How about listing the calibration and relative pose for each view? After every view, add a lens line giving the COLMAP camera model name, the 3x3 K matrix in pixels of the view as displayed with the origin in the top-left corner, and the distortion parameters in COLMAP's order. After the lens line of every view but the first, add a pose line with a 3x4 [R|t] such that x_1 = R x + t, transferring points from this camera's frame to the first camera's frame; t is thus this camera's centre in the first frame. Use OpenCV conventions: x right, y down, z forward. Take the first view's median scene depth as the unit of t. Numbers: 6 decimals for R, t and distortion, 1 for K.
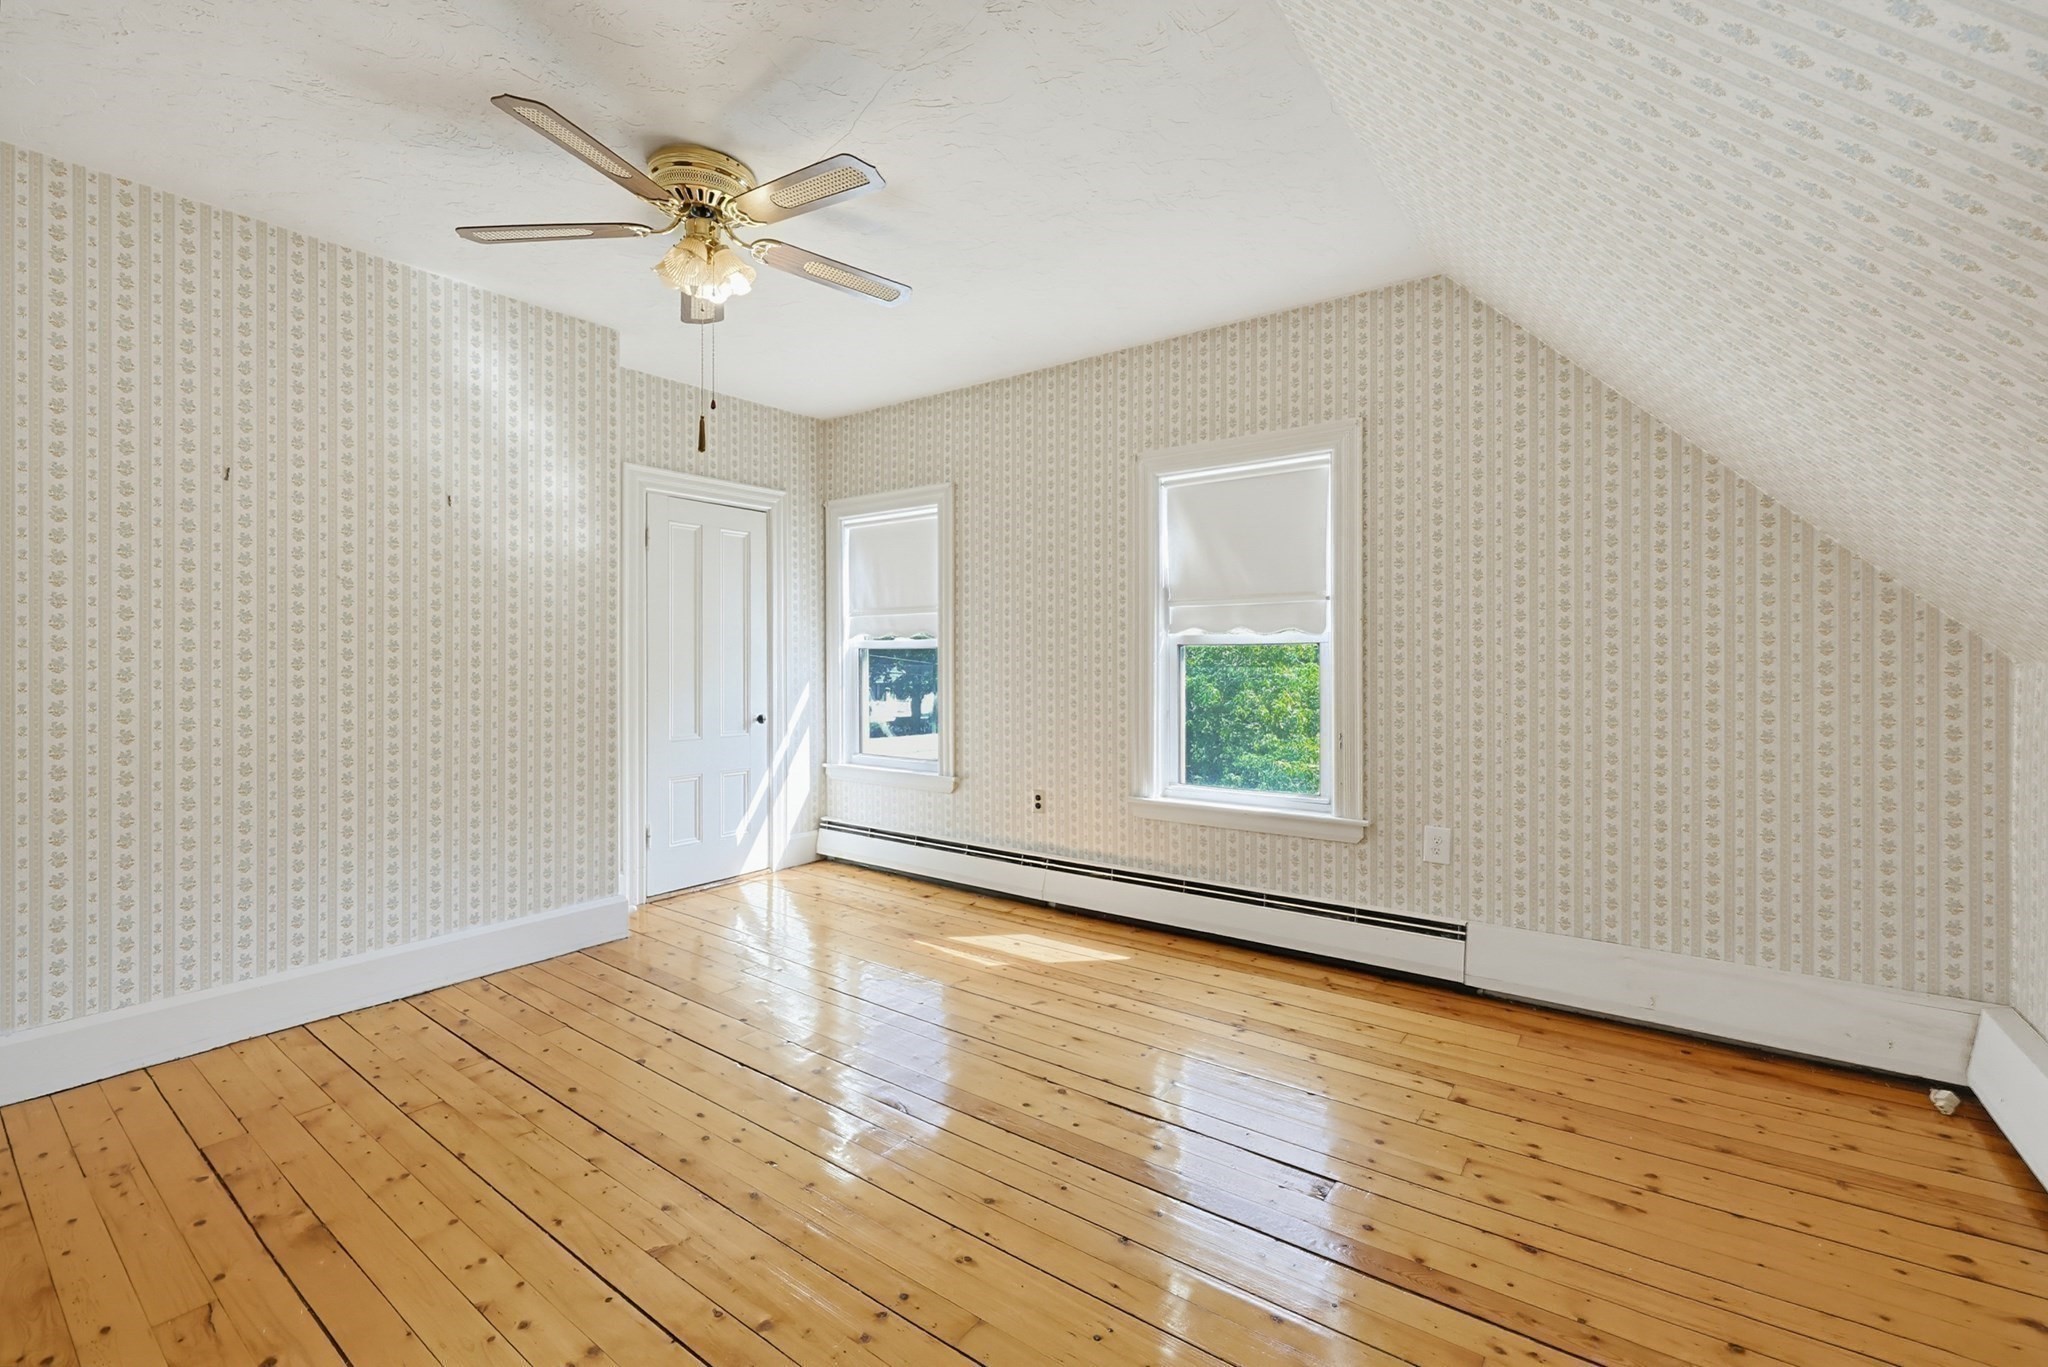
lens RADIAL K [[880.2, 0, 1022.7], [0, 880.2, 655.3], [0, 0, 1]] dist [0.003302, 0.000416]
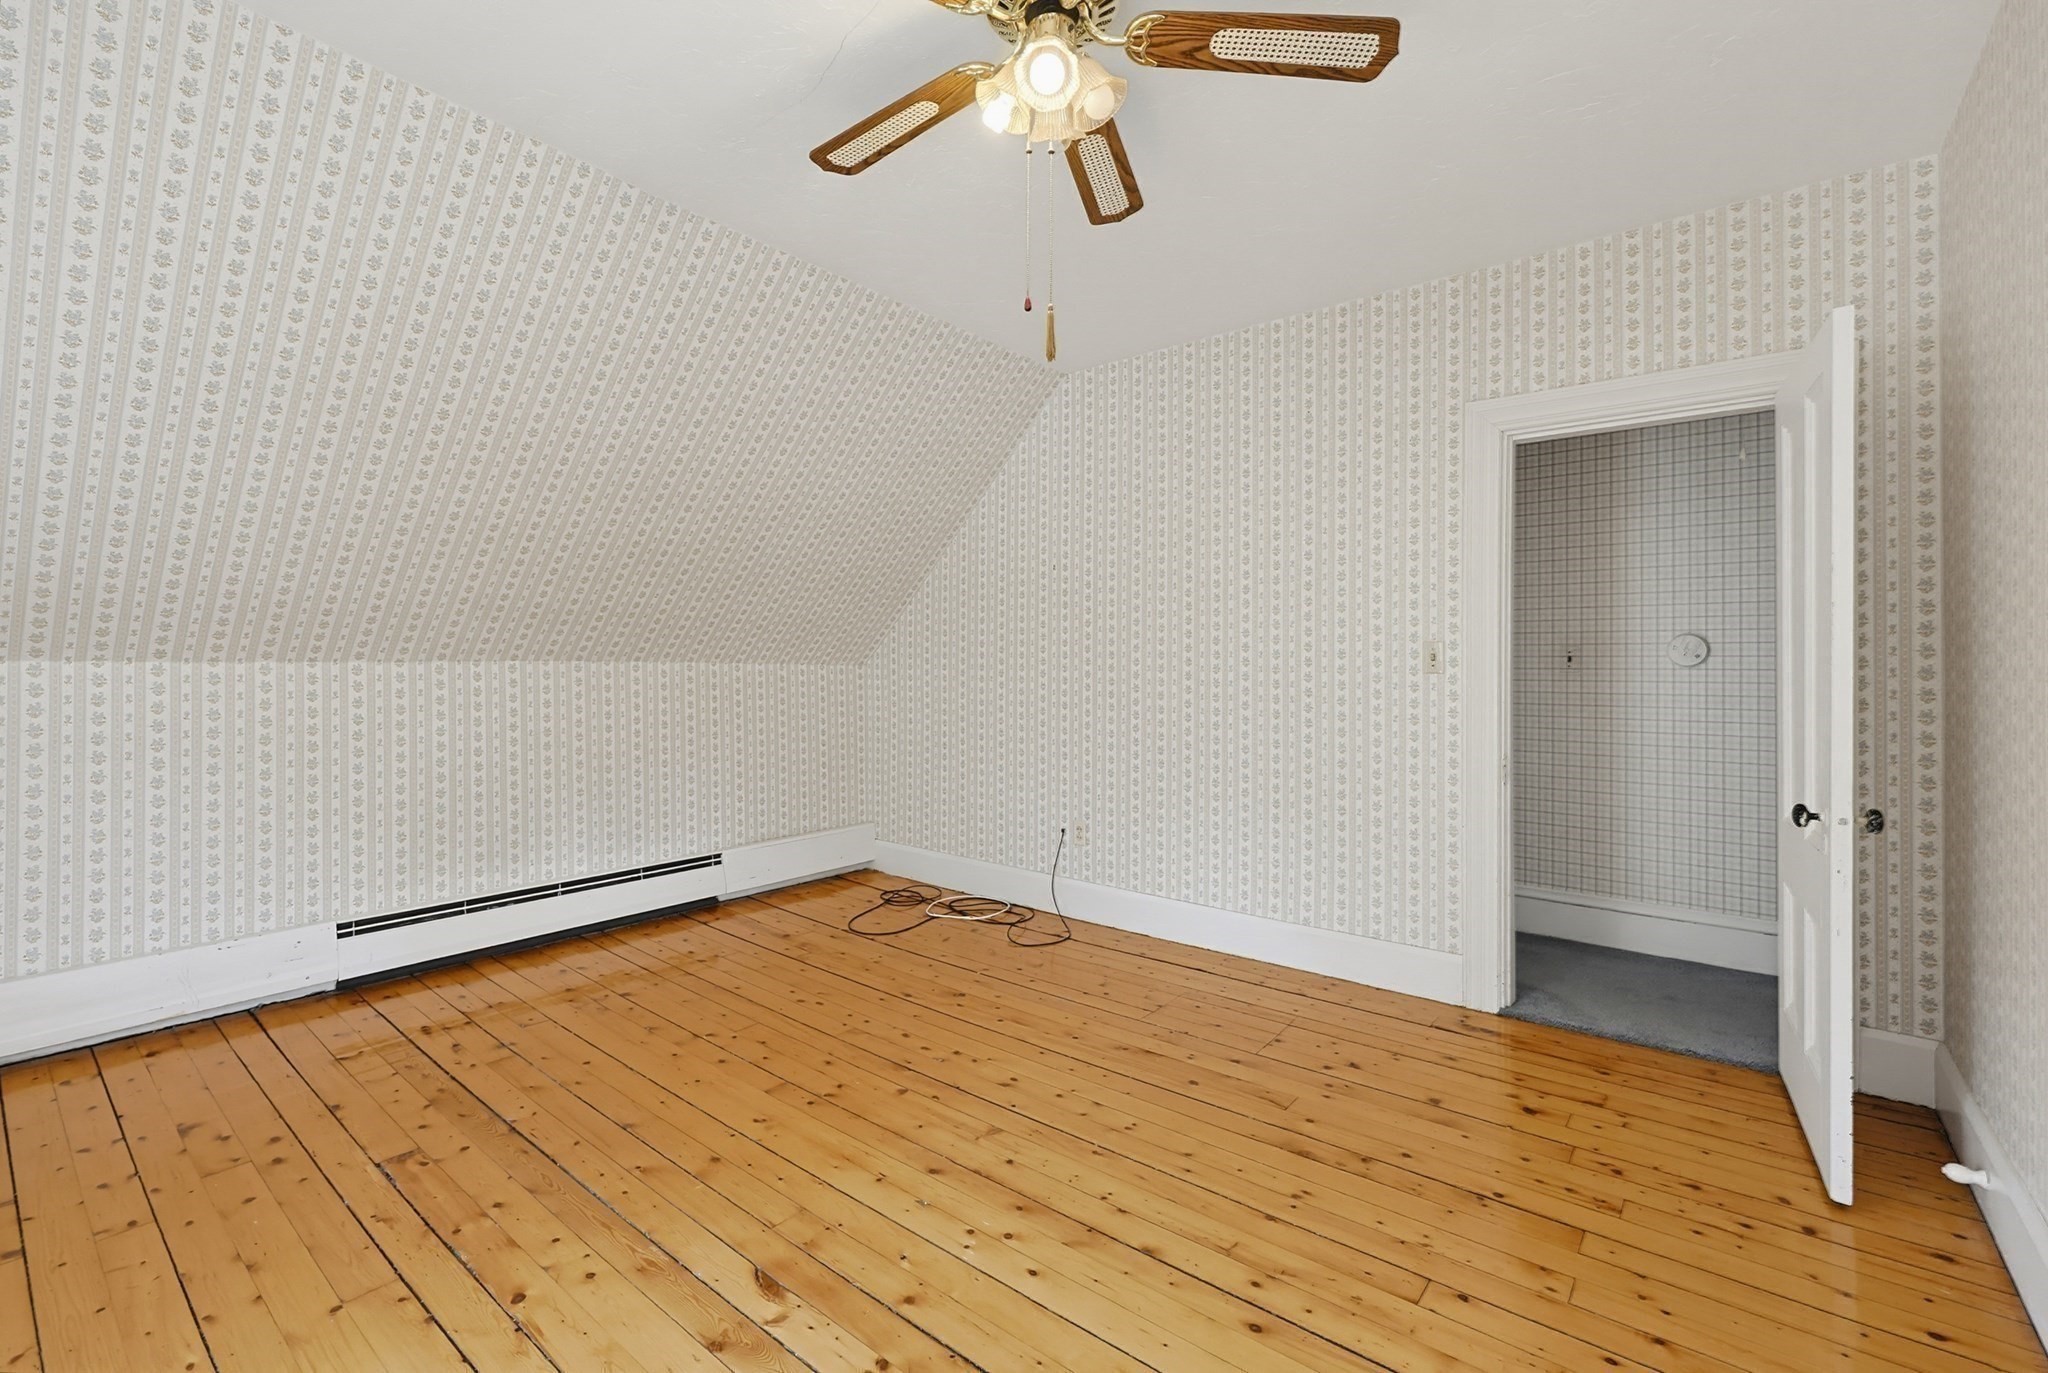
lens RADIAL K [[880.2, 0, 1012.3], [0, 880.2, 670.0], [0, 0, 1]] dist [0.003302, 0.000416]
pose [[-0.998573, -0.005402, 0.053133, -0.312156], [-0.005478, 0.999984, -0.001291, 0.011803], [-0.053126, -0.001580, -0.998587, 1.416762]]
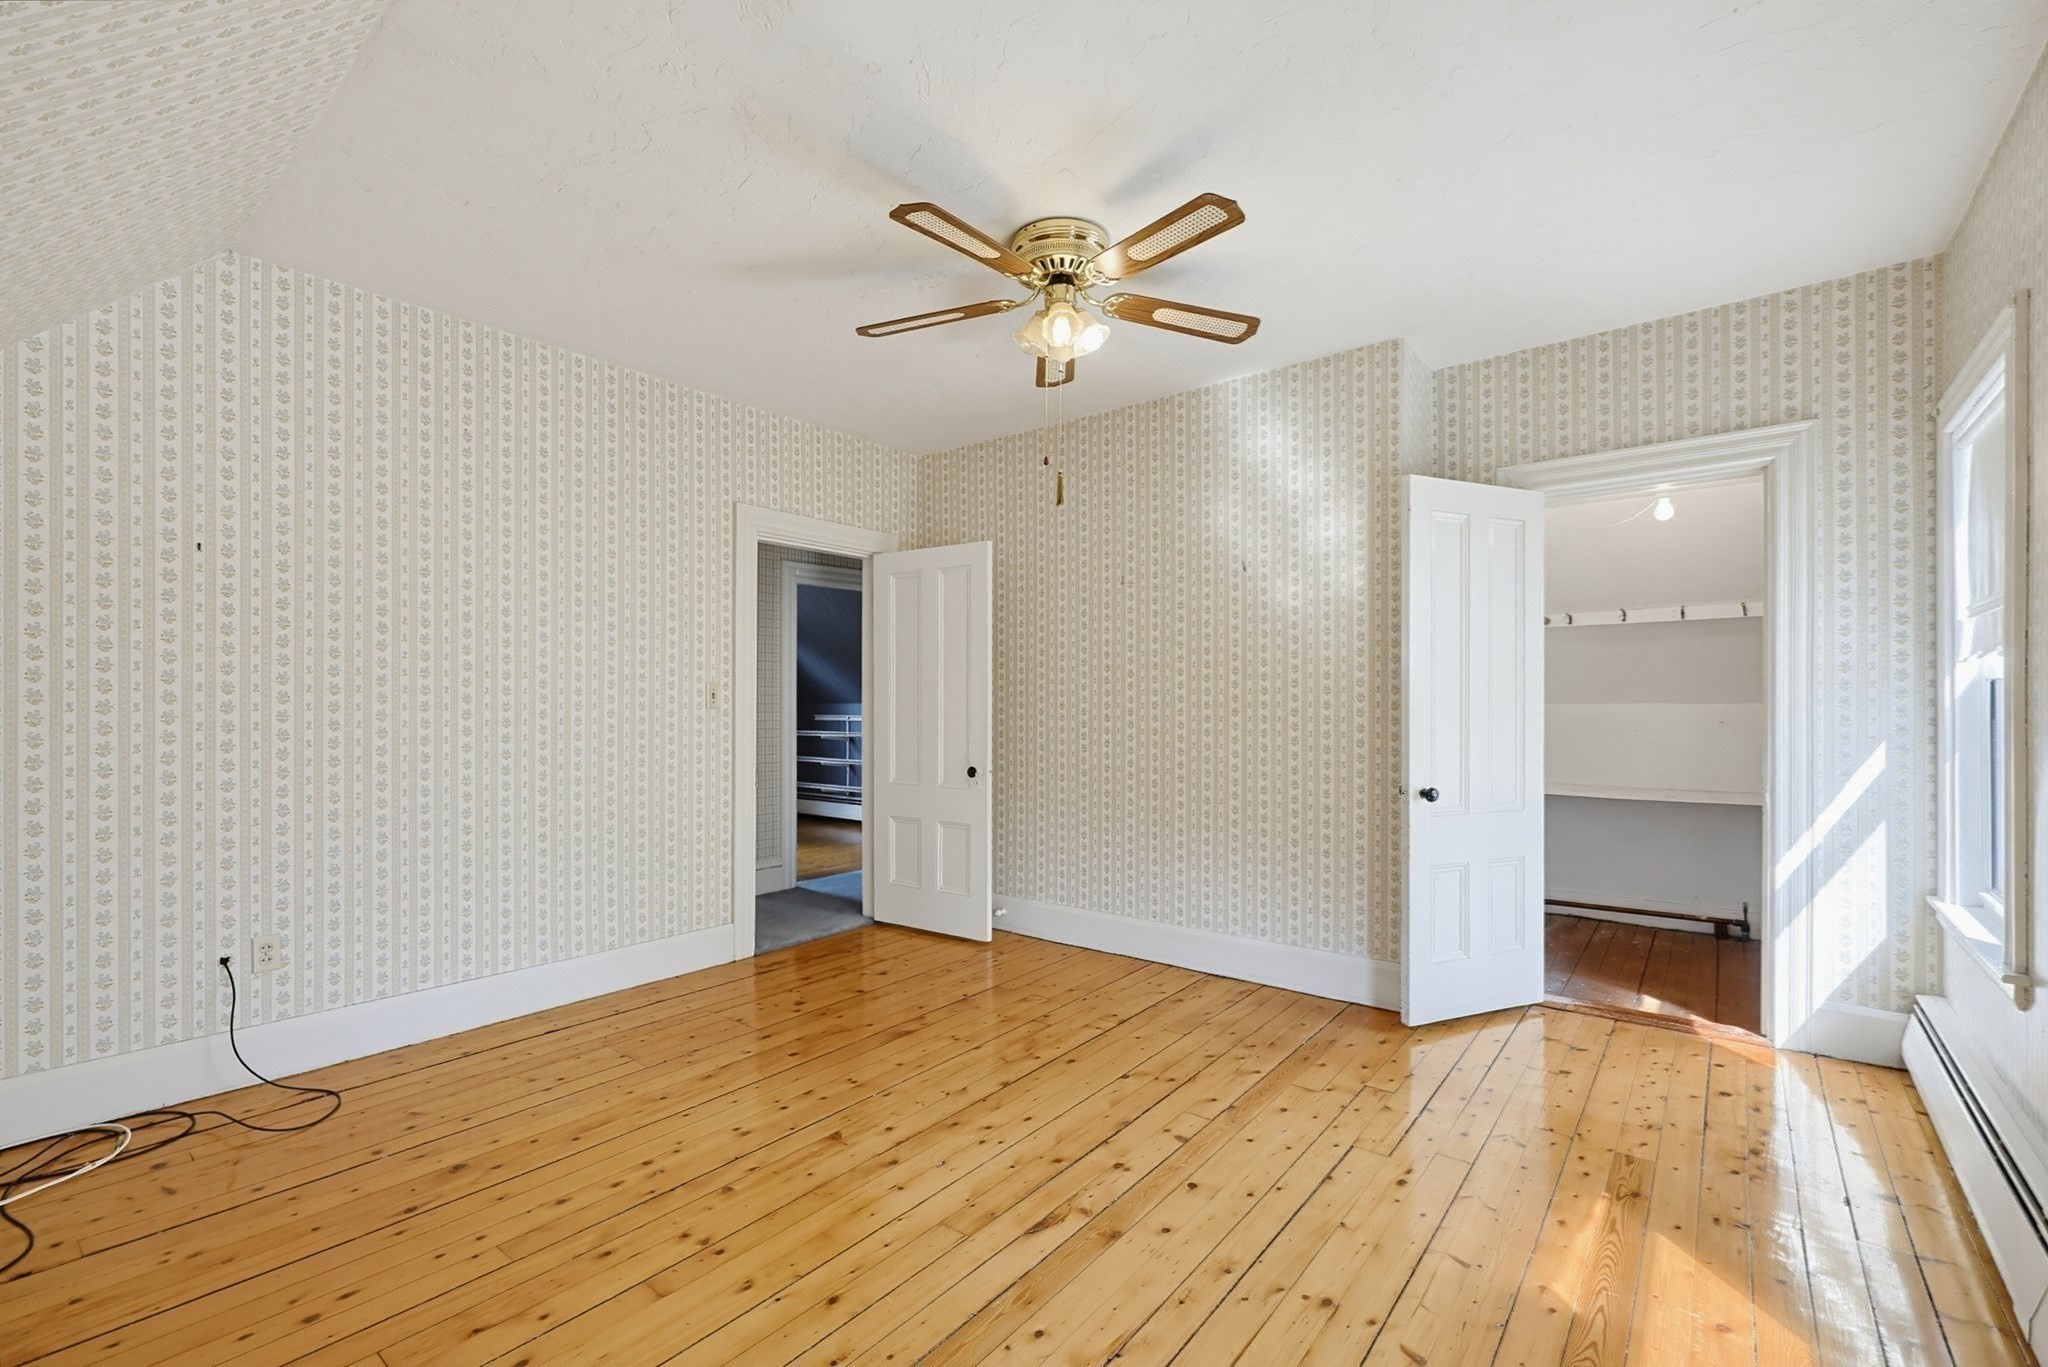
lens RADIAL K [[880.2, 0, 1035.7], [0, 880.2, 700.4], [0, 0, 1]] dist [0.003302, 0.000416]
pose [[-0.031980, -0.006091, -0.999470, 0.588780], [0.003951, 0.999973, -0.006221, 0.009627], [0.999481, -0.004148, -0.031955, 0.850037]]
